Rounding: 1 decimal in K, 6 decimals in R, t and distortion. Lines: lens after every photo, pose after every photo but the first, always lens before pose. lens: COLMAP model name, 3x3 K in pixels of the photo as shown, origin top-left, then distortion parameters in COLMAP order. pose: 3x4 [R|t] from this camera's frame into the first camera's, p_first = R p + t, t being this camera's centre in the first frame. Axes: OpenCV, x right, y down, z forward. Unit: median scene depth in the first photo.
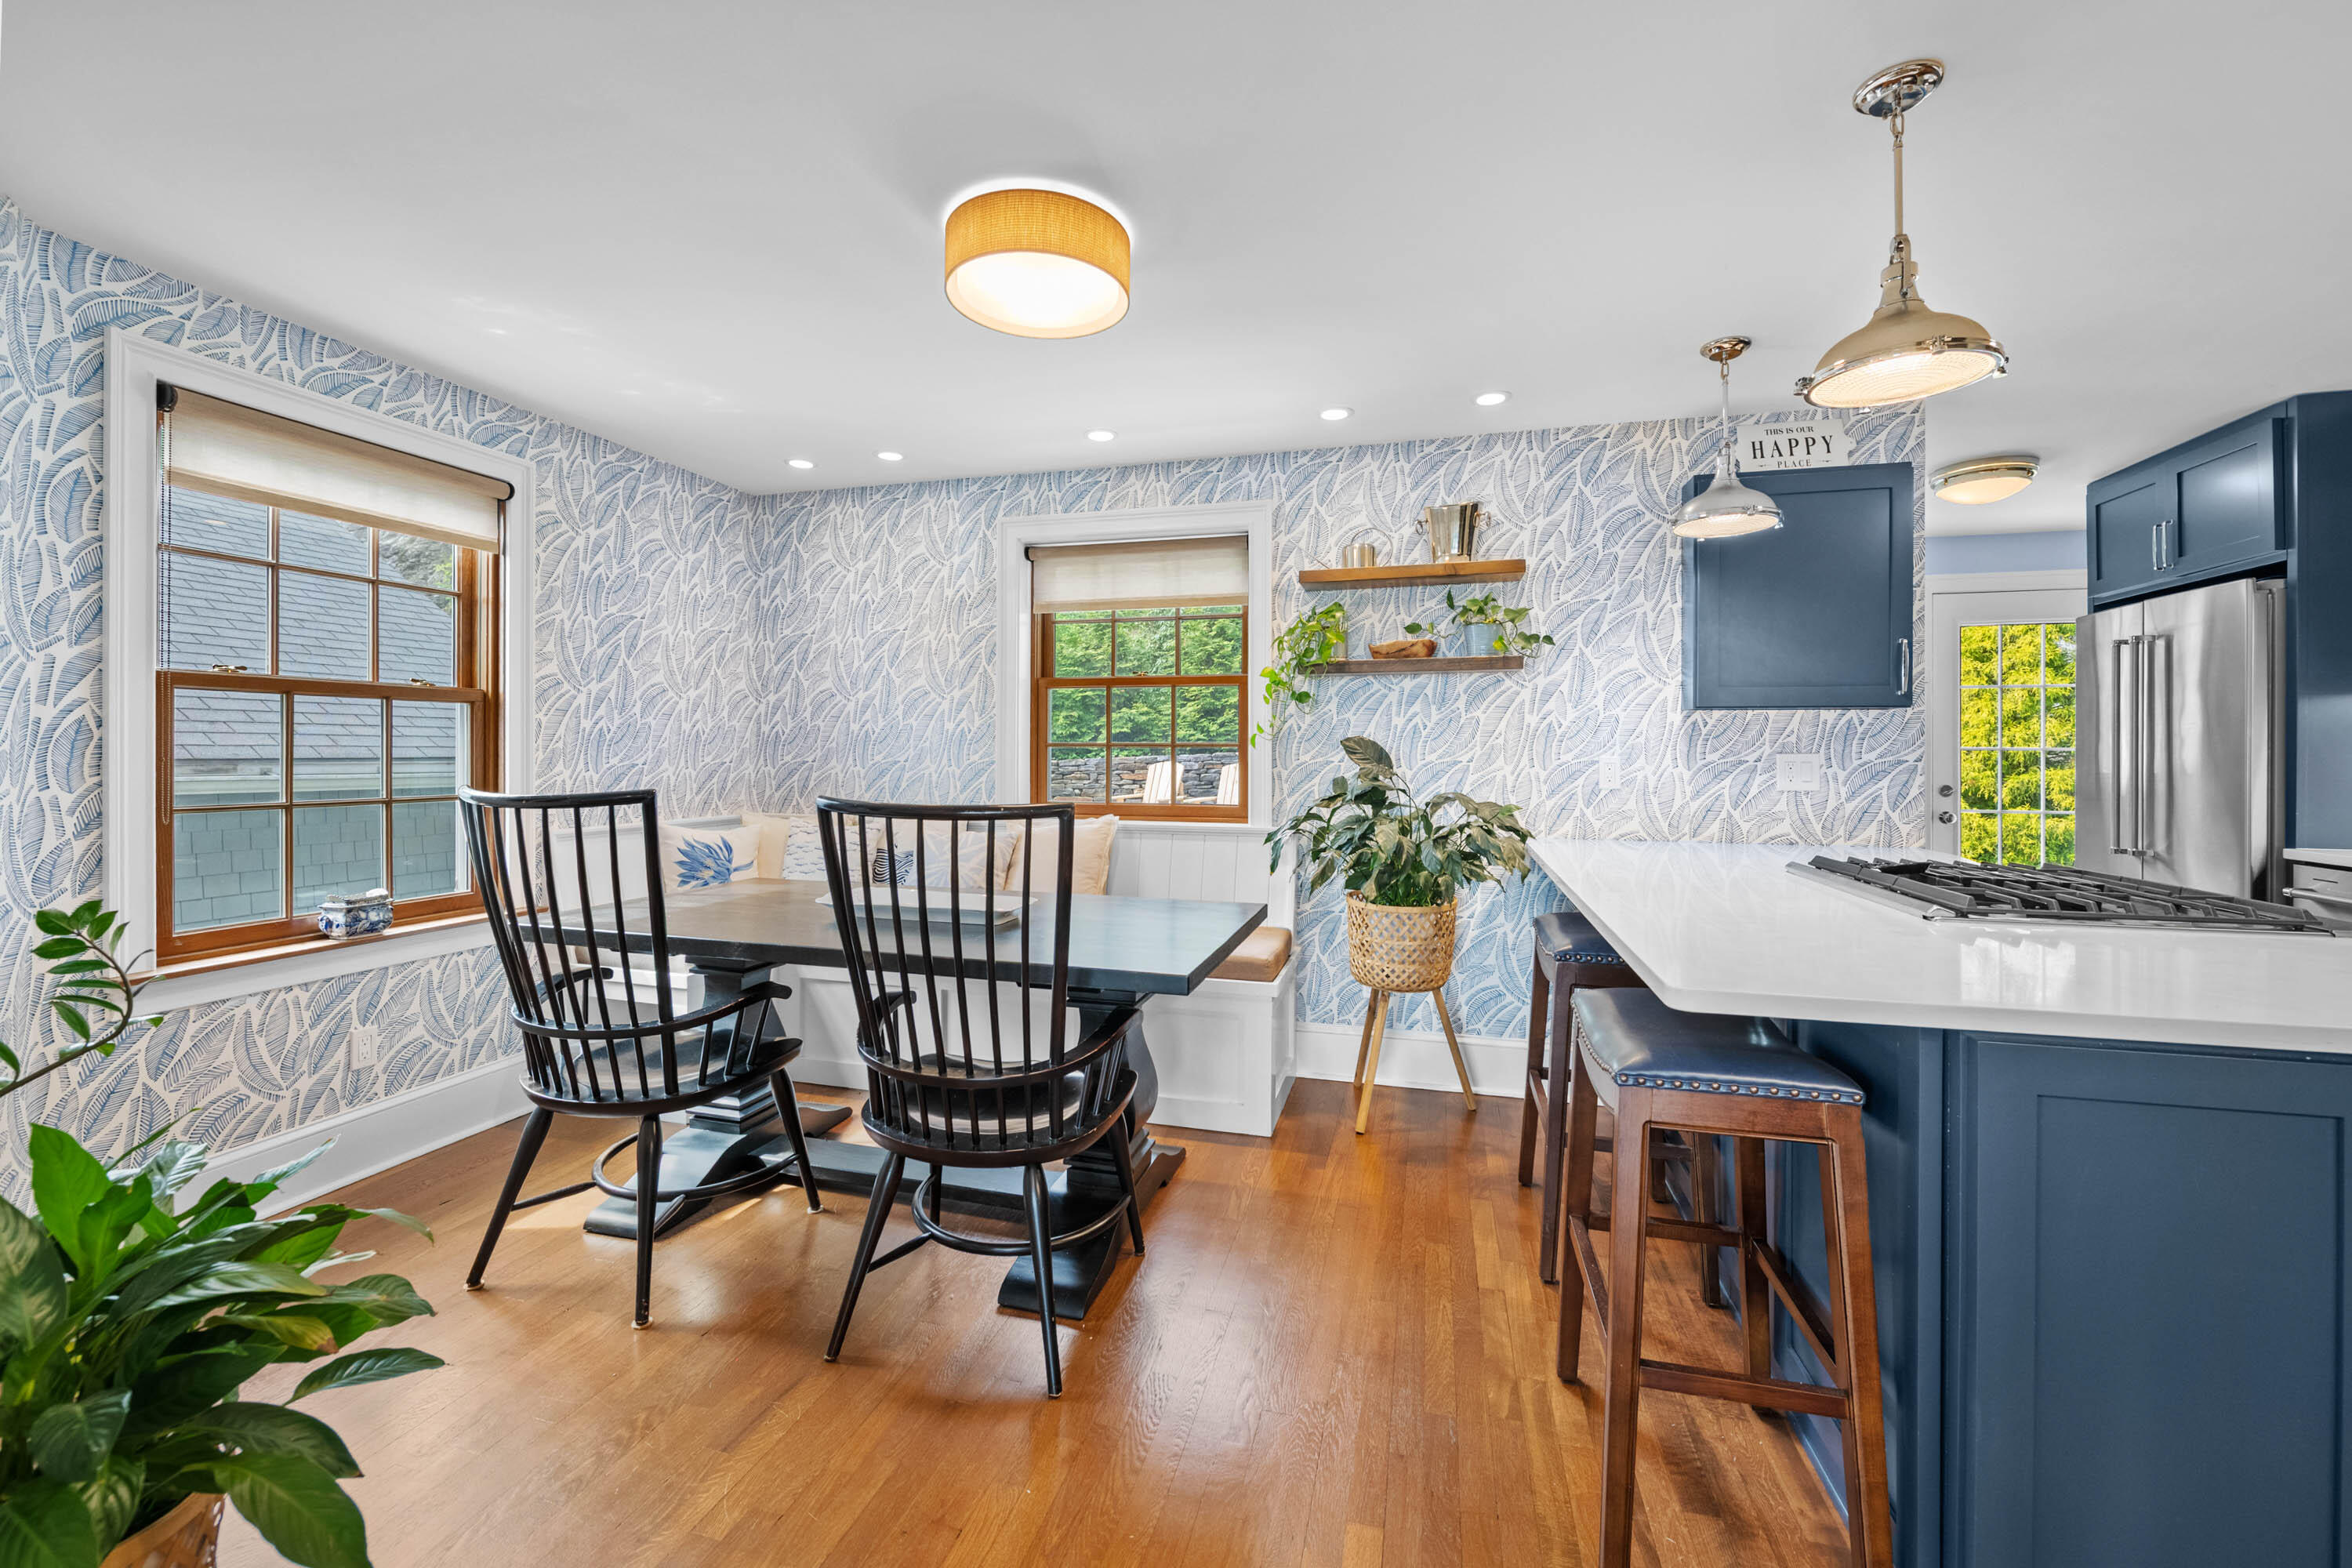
lens RADIAL K [[921.1, 0, 1174.6], [0, 921.1, 774.9], [0, 0, 1]] dist [0.002190, -0.003759]
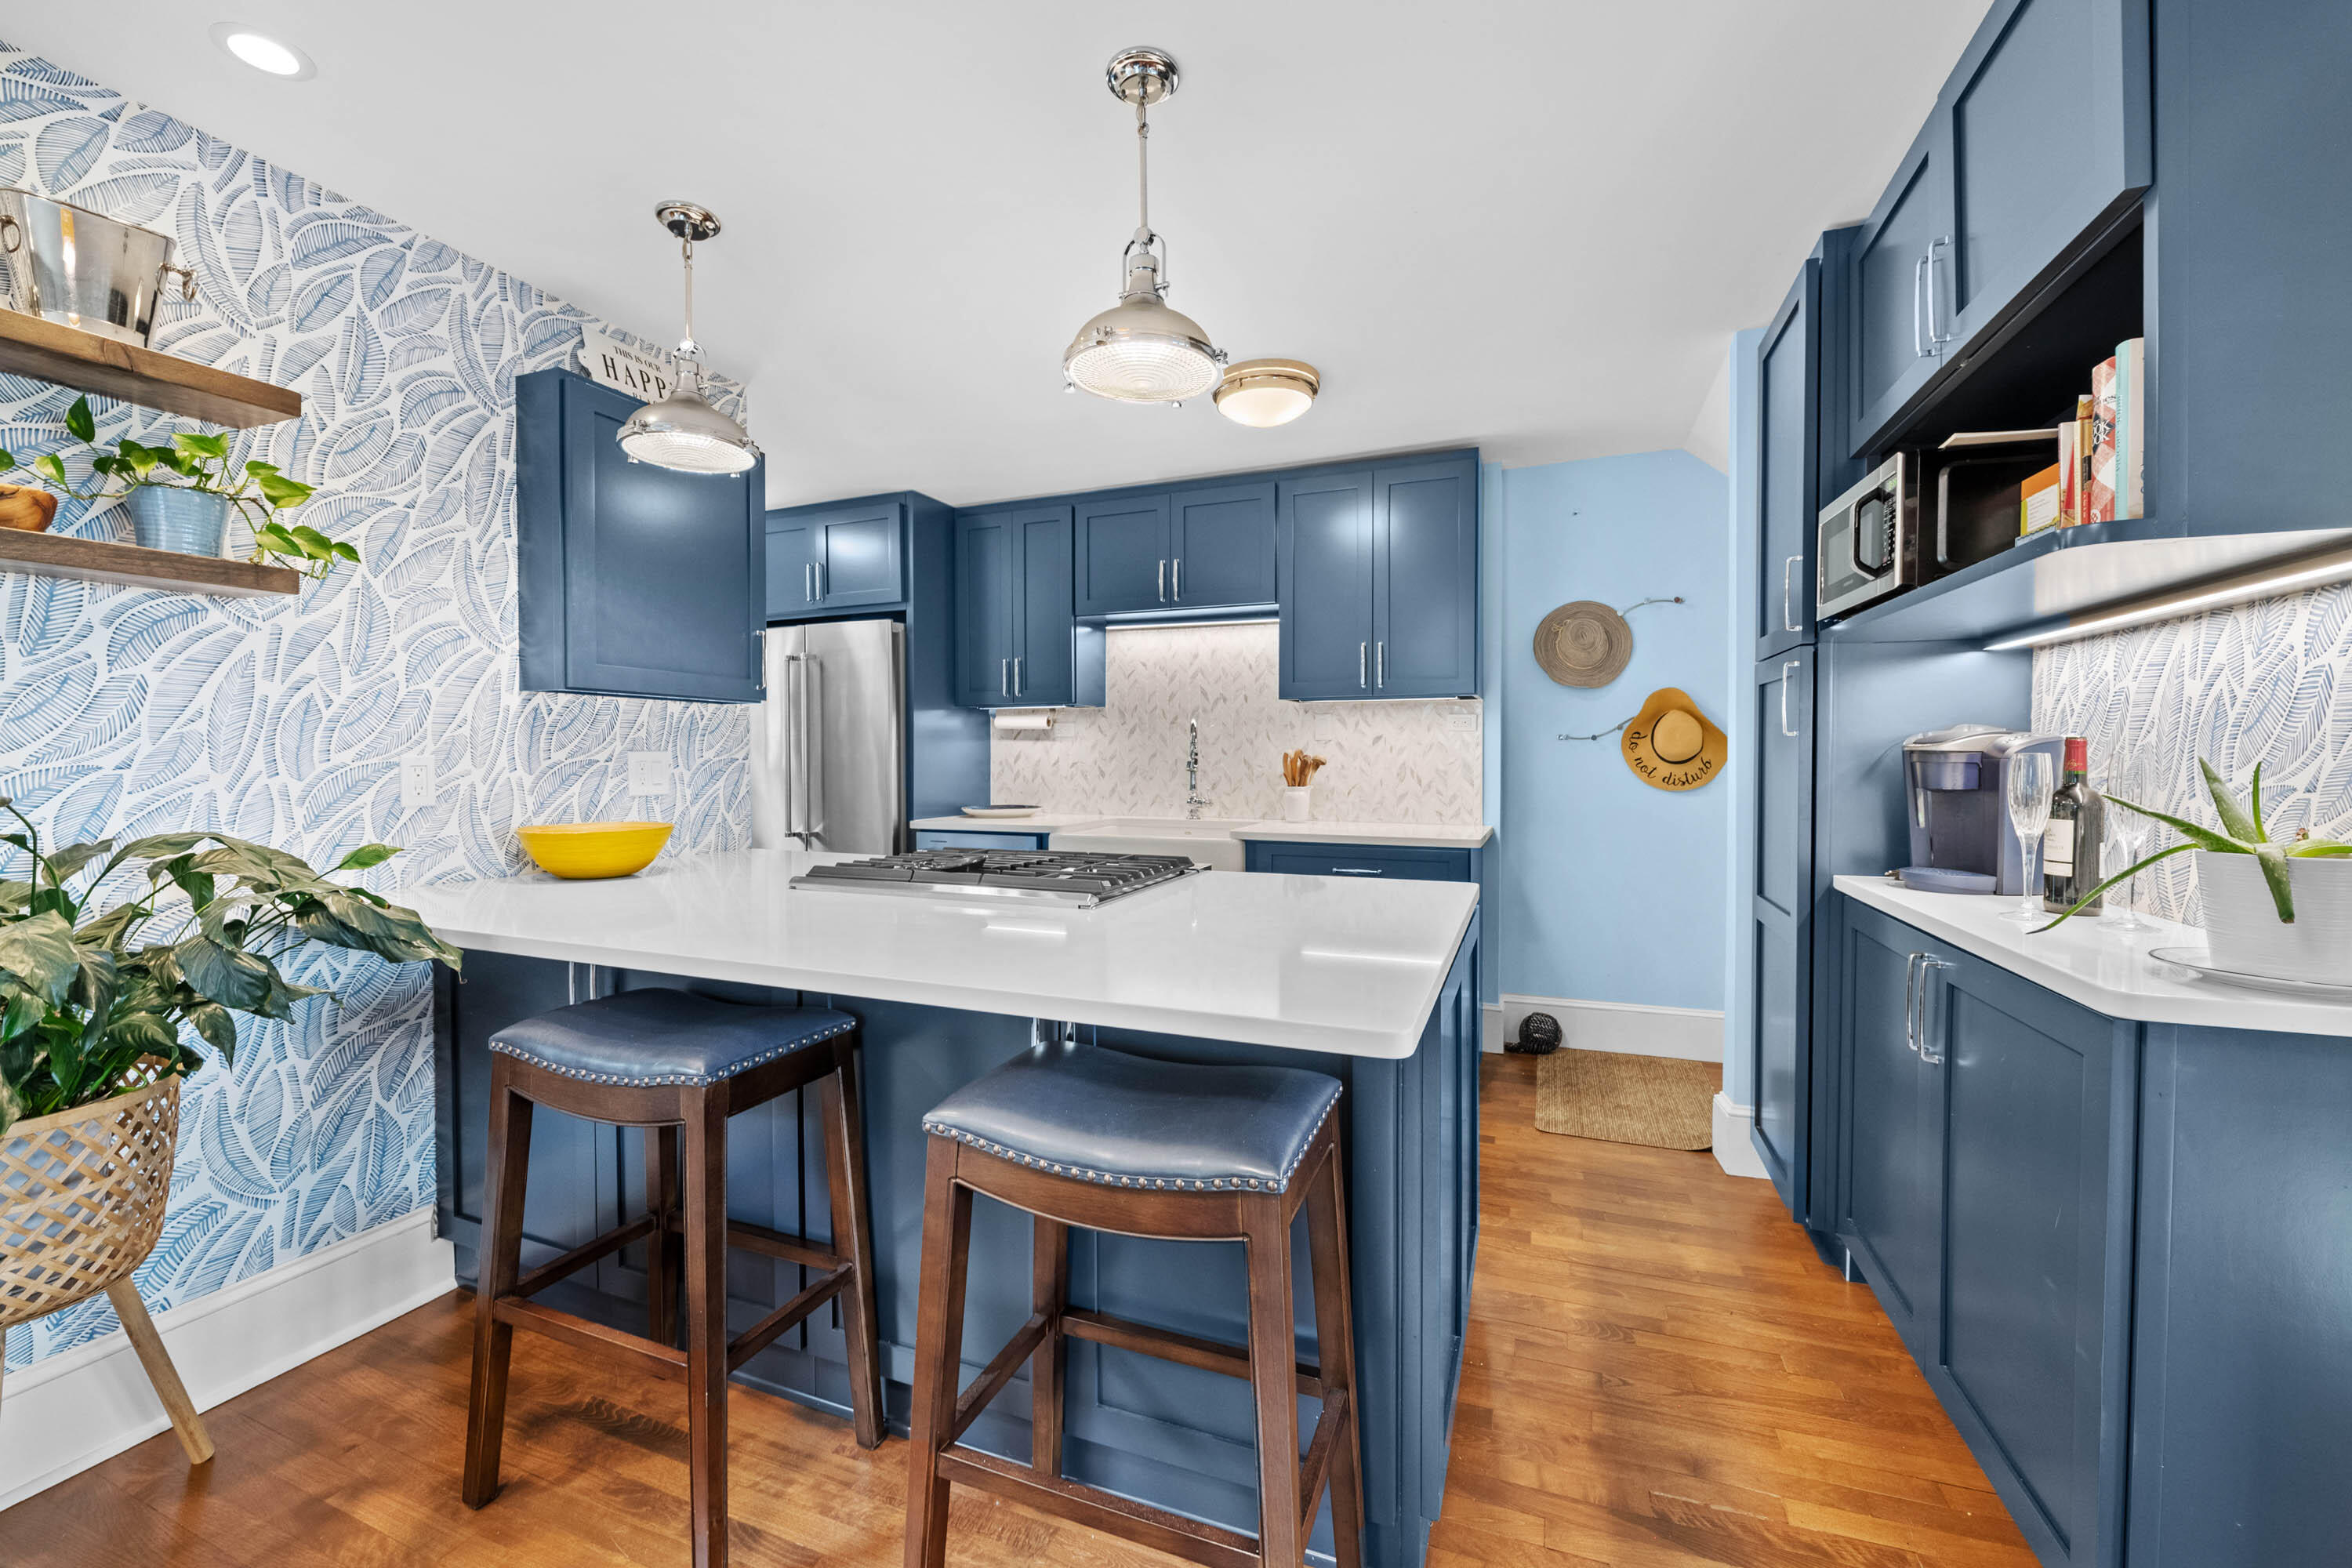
lens RADIAL K [[921.1, 0, 1174.6], [0, 921.1, 774.9], [0, 0, 1]] dist [0.002190, -0.003759]
pose [[0.126154, -0.023649, 0.991729, -0.094726], [0.024307, 0.999489, 0.020742, -0.007200], [-0.991713, 0.021489, 0.126664, 0.407538]]
